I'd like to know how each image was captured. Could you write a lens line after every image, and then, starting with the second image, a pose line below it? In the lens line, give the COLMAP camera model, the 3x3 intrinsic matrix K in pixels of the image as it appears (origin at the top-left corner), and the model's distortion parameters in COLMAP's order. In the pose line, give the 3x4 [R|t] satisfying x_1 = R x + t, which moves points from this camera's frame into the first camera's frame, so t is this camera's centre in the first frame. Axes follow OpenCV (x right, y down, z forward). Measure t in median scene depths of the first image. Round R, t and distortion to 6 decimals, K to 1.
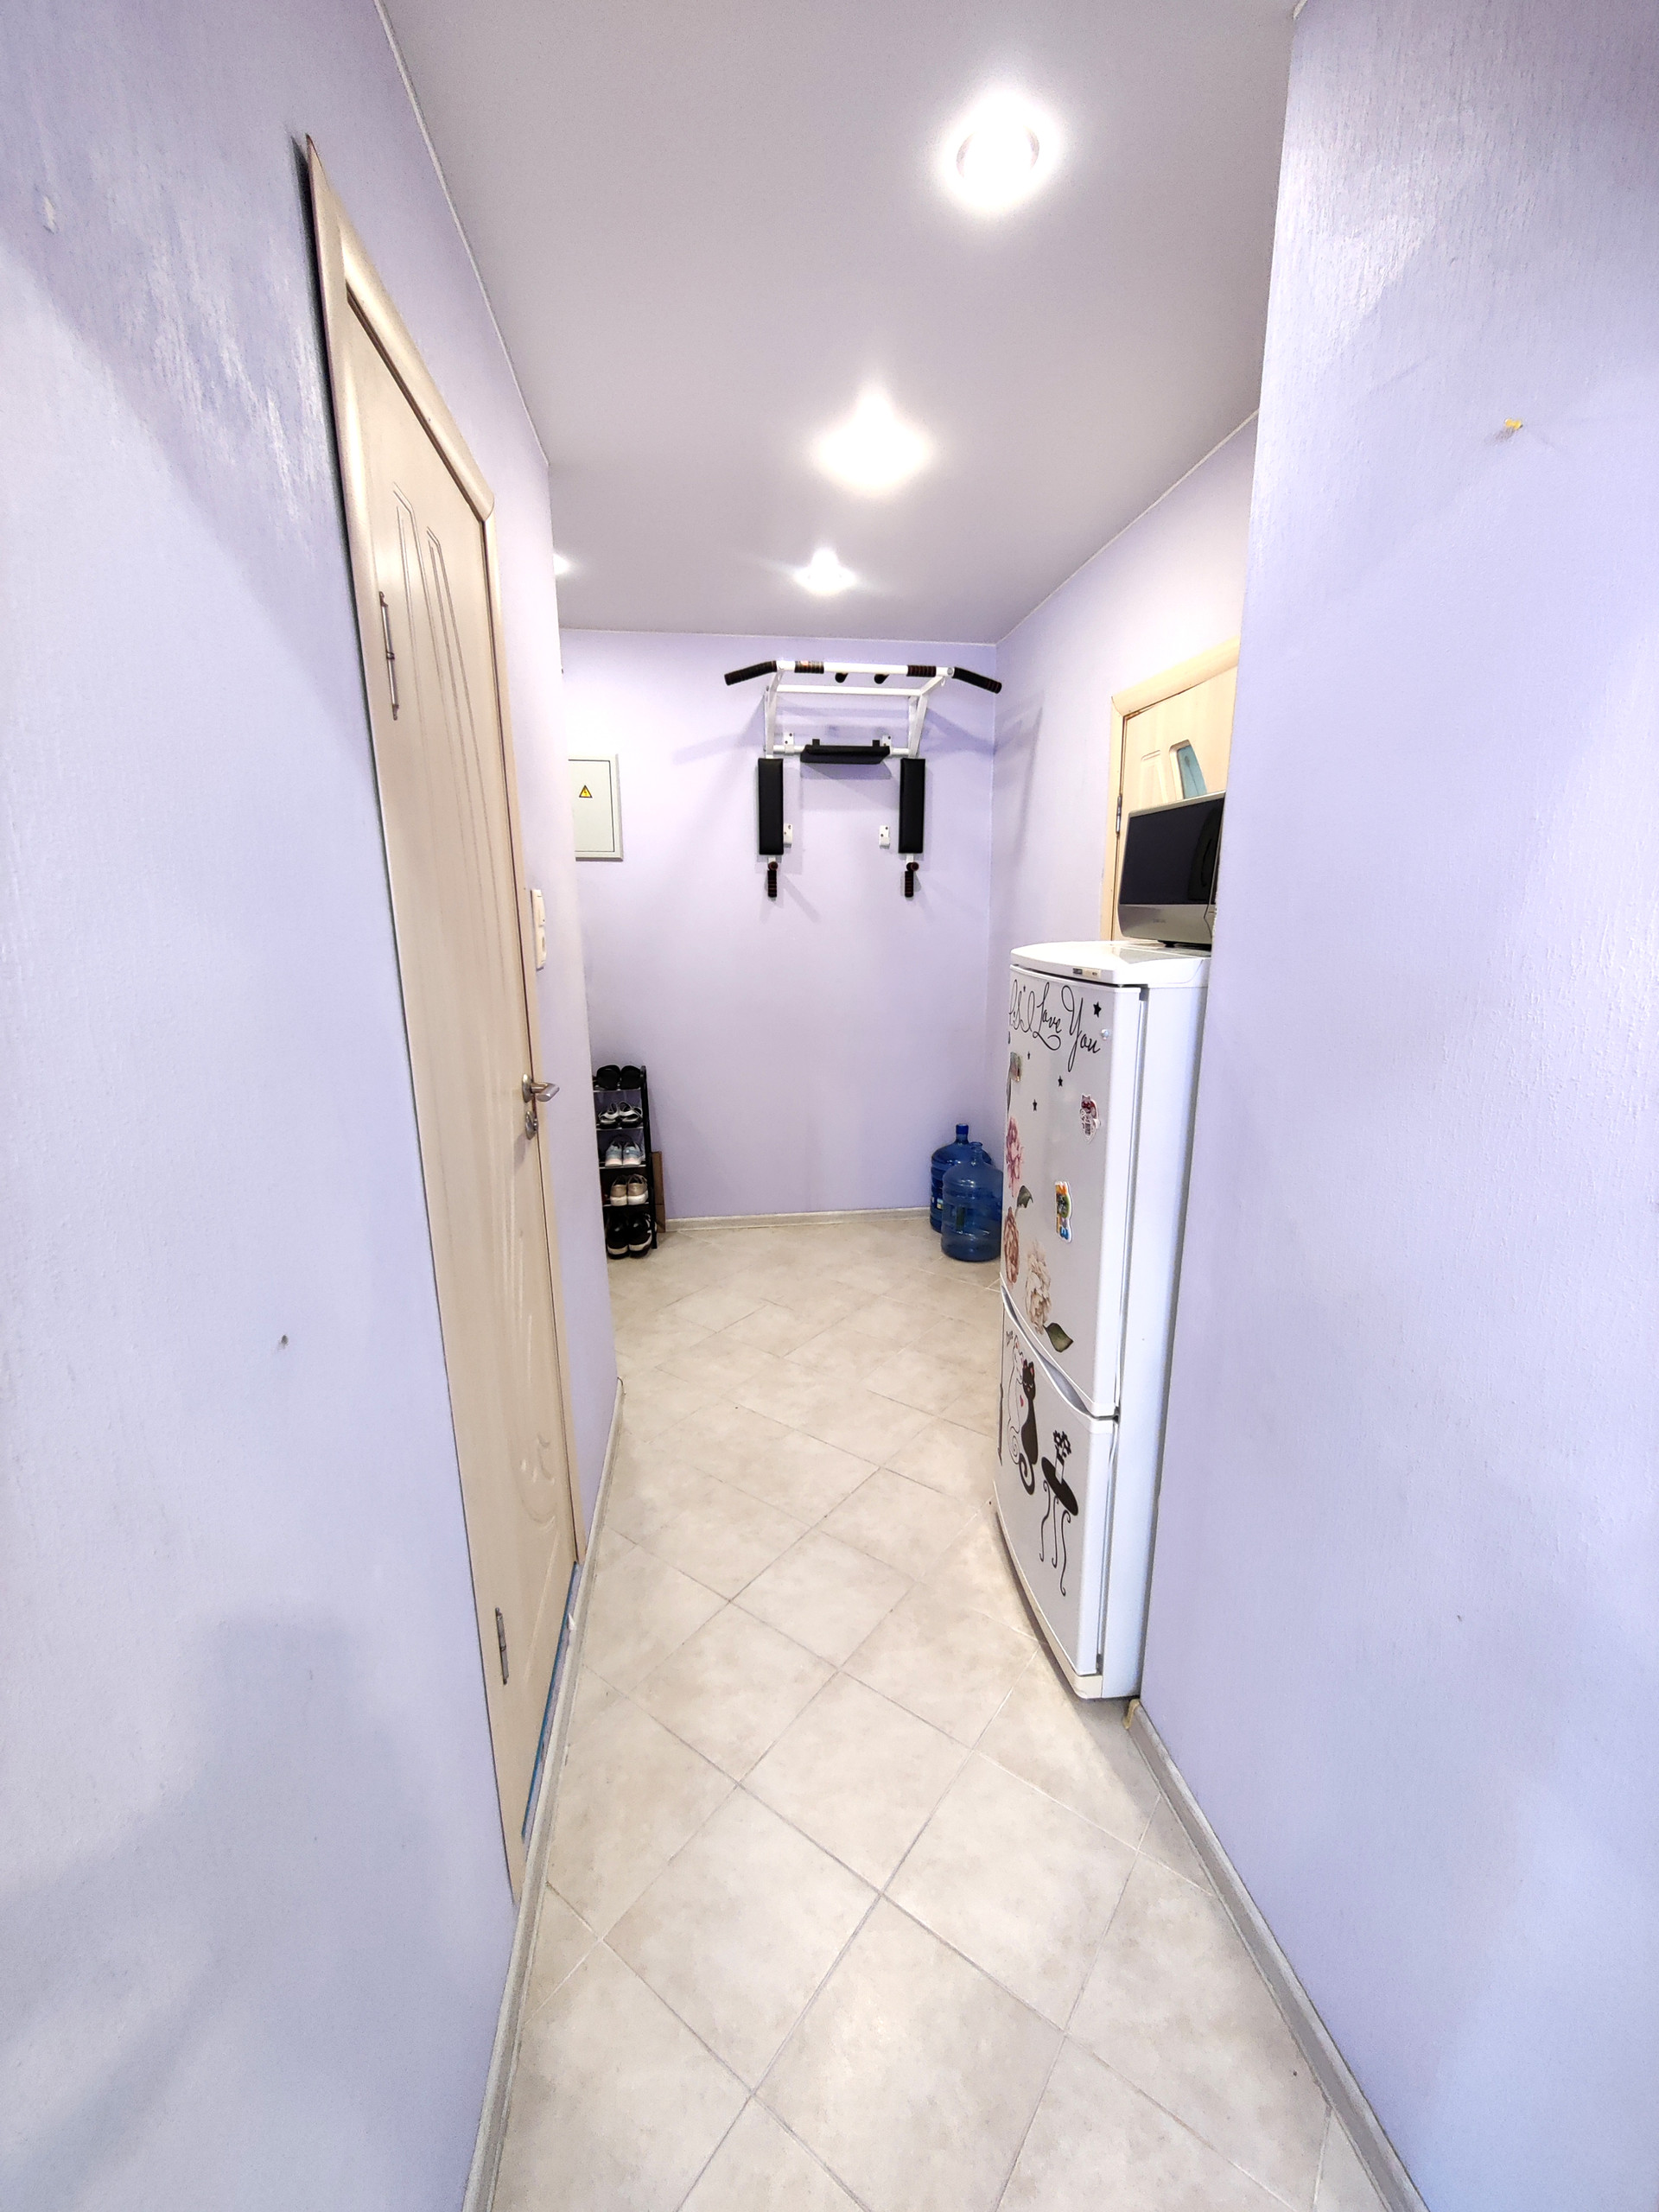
lens RADIAL K [[882.0, 0, 816.2], [0, 882.0, 1105.0], [0, 0, 1]] dist [0.001885, 0.000021]
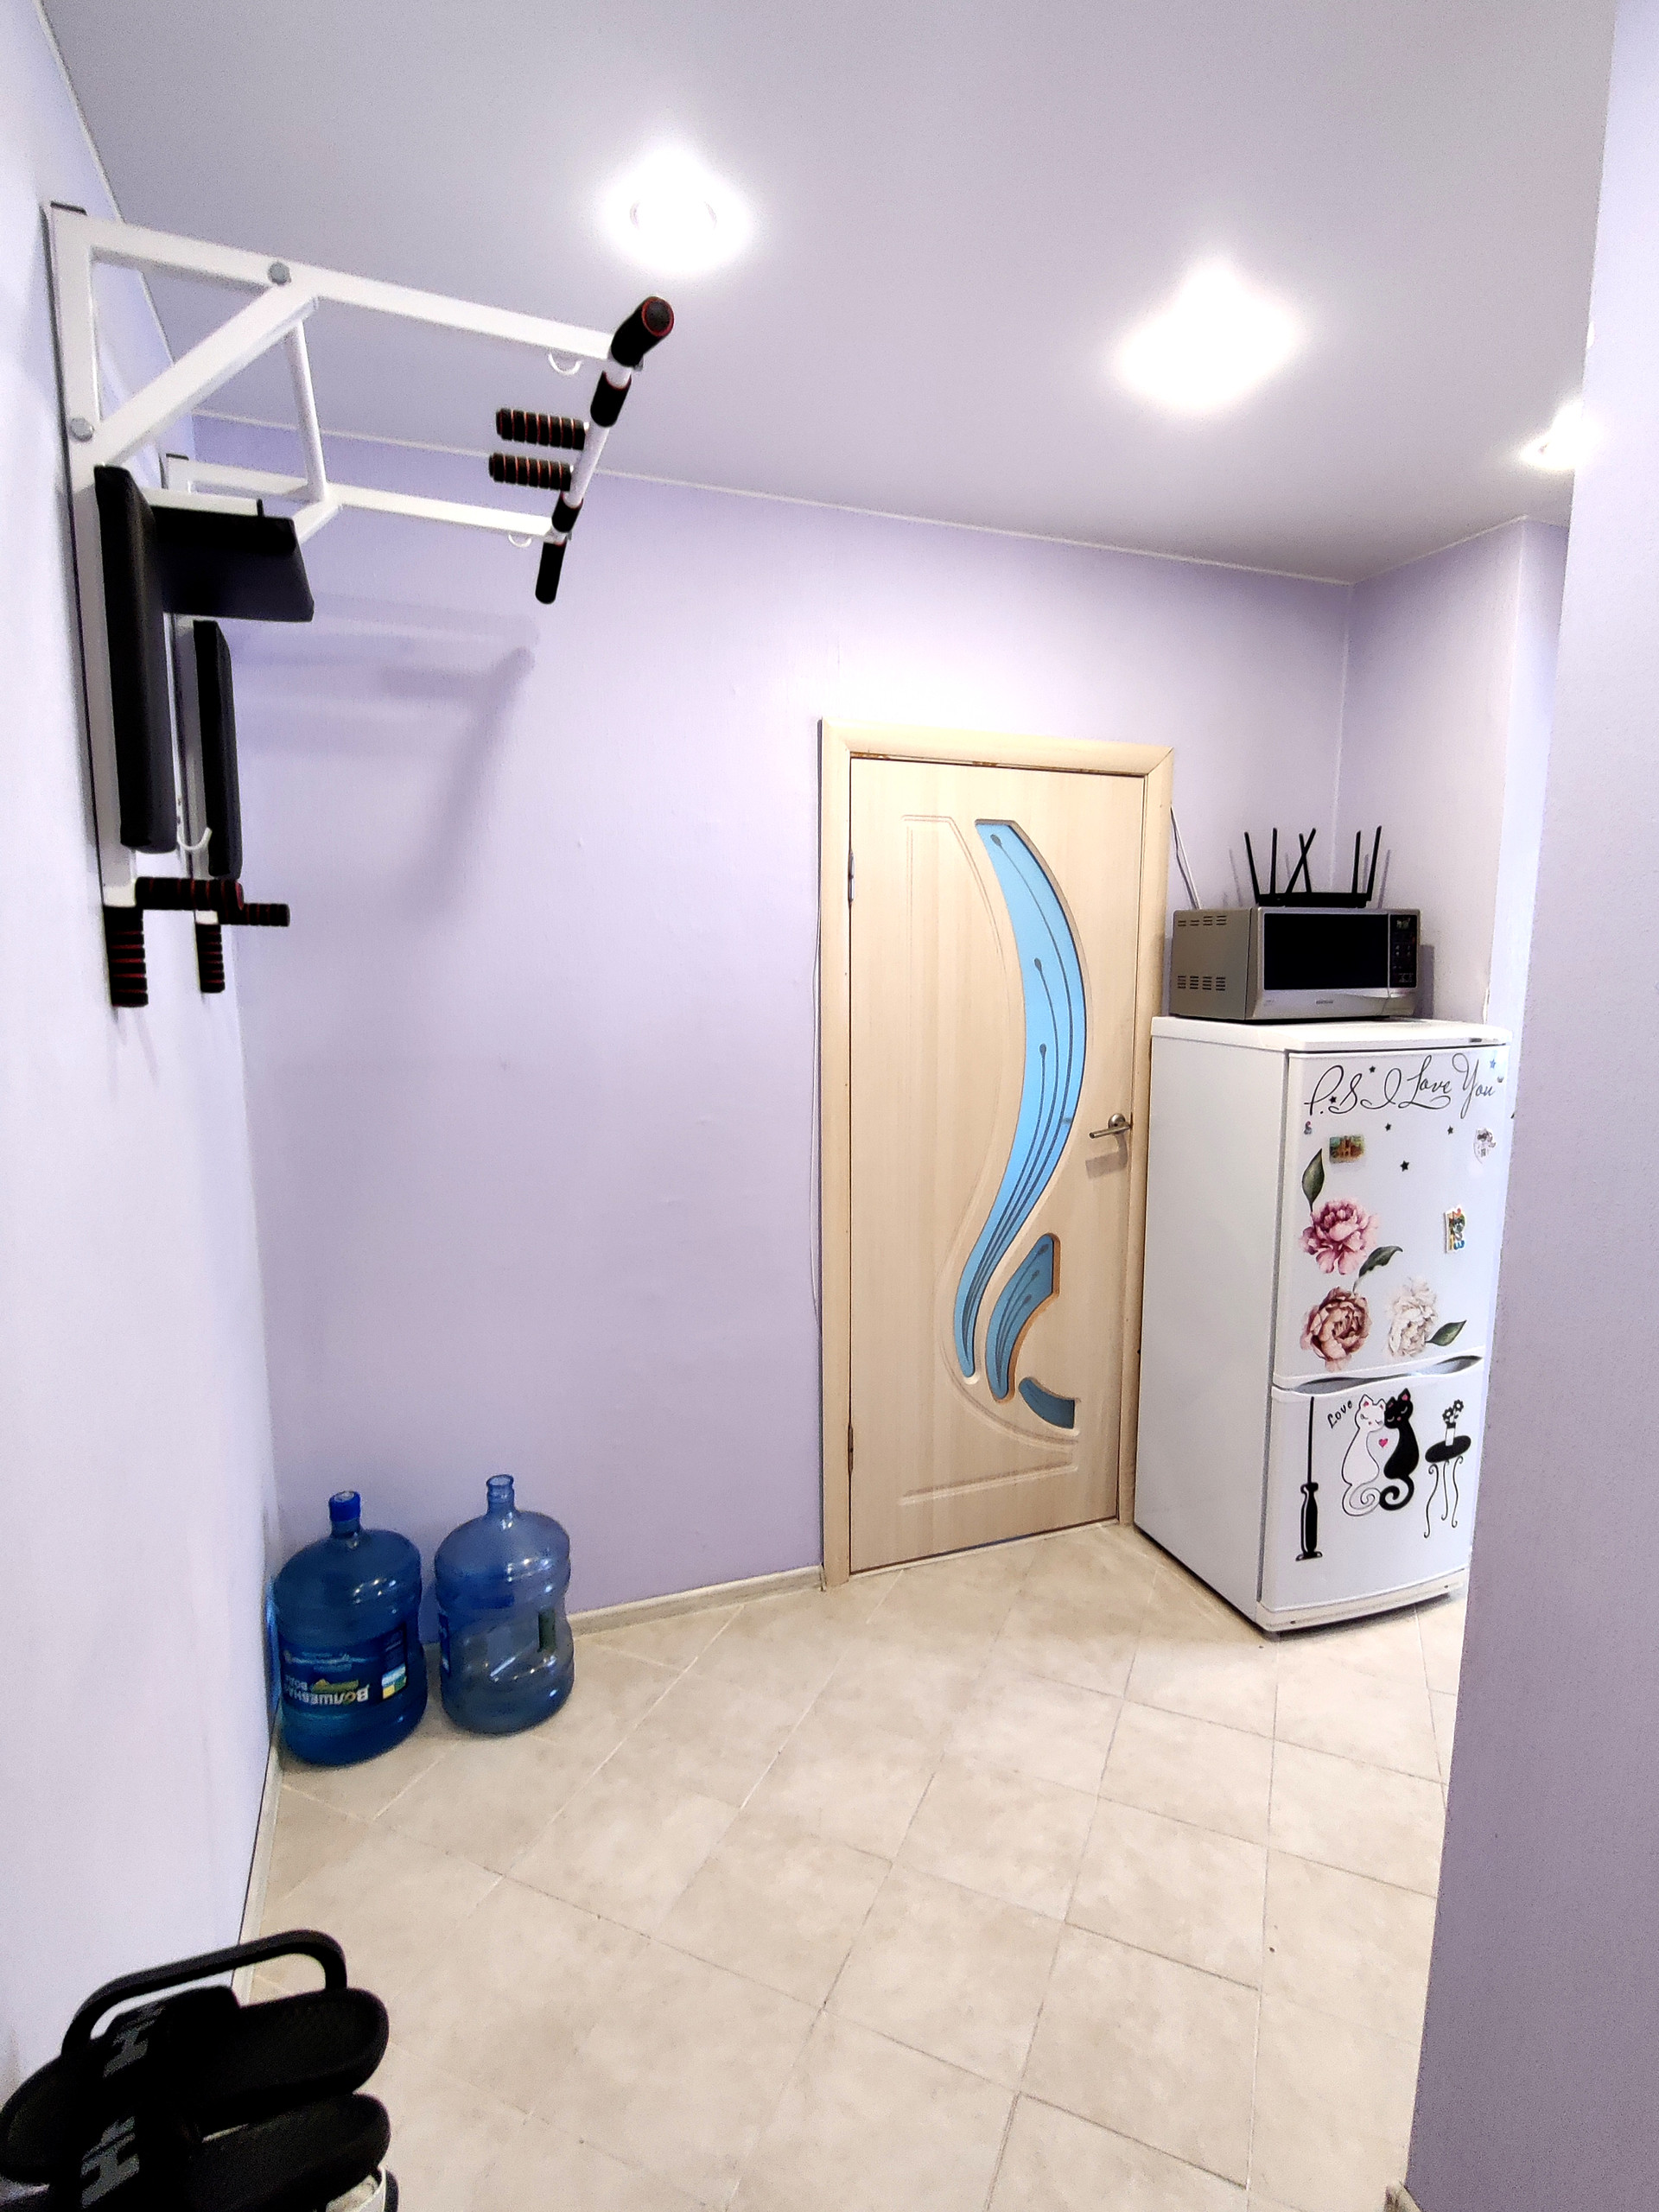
lens RADIAL K [[1113.3, 0, 826.9], [0, 1113.3, 1111.7], [0, 0, 1]] dist [-0.001451, -0.000478]
pose [[-0.240246, -0.118843, 0.963410, -0.462195], [0.217616, 0.960622, 0.172766, -0.232739], [-0.946005, 0.251160, -0.204923, 0.970696]]
